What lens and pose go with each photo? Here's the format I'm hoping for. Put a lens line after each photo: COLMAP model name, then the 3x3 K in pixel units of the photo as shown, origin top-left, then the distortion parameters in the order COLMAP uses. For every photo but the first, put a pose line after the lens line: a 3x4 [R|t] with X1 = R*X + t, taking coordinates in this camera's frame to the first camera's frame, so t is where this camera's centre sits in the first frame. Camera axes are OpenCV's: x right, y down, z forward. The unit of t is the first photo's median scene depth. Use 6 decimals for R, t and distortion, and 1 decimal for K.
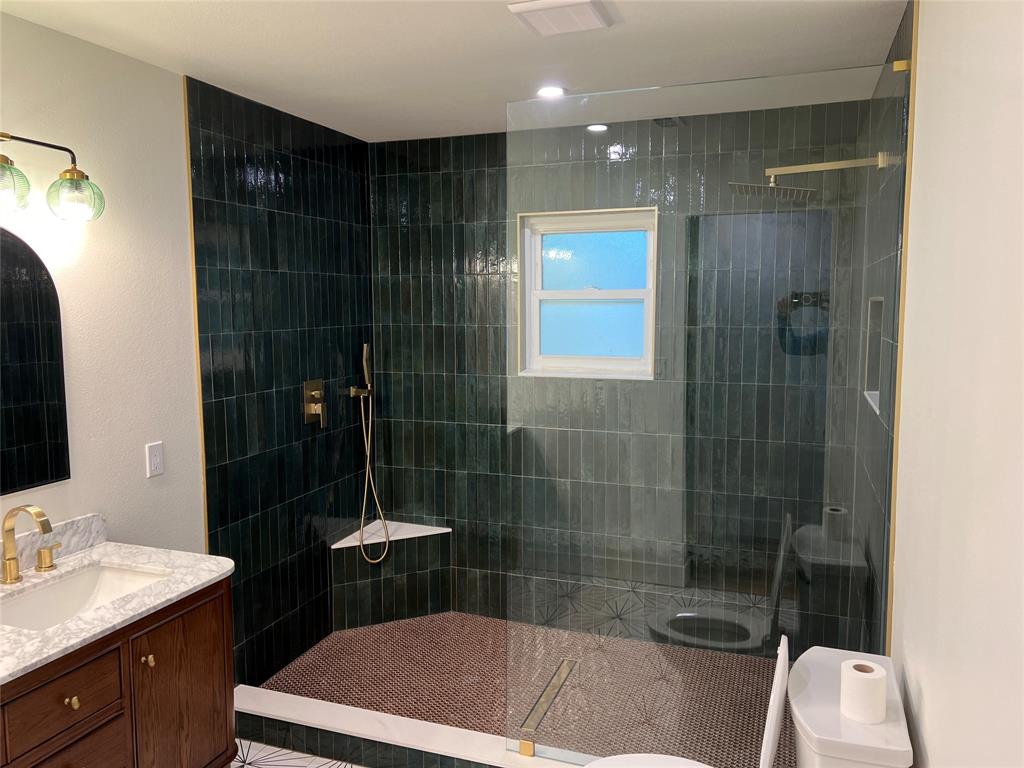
lens RADIAL K [[772.3, 0, 514.7], [0, 772.3, 383.1], [0, 0, 1]] dist [0.073589, -0.083632]
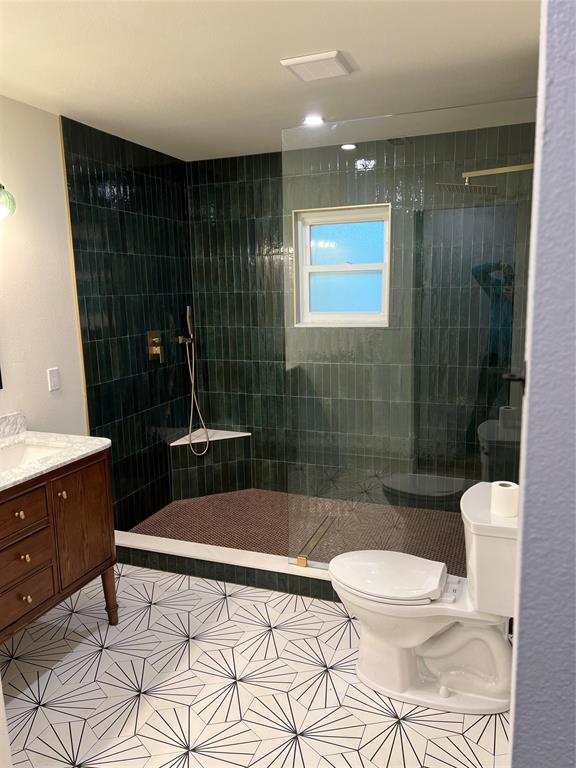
lens RADIAL K [[579.3, 0, 287.4], [0, 579.3, 396.9], [0, 0, 1]] dist [0.073589, -0.083632]
pose [[0.999692, -0.014580, -0.020096, 0.017141], [0.016186, 0.996483, 0.082218, 0.050759], [0.018826, -0.082518, 0.996412, -0.140264]]
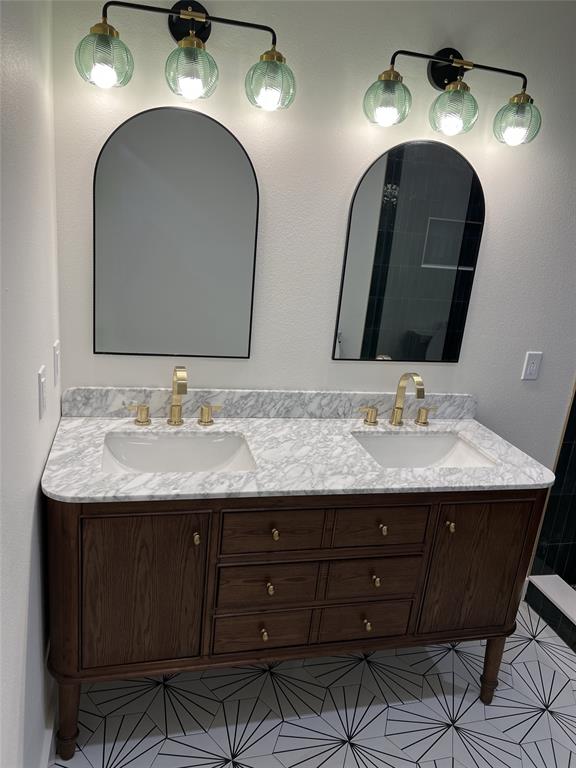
lens RADIAL K [[579.3, 0, 287.3], [0, 579.3, 389.6], [0, 0, 1]] dist [0.073589, -0.083632]
pose [[0.561521, 0.299168, -0.771487, 0.015897], [-0.182188, 0.954173, 0.237405, -0.009821], [0.807157, 0.007248, 0.590293, 0.220489]]
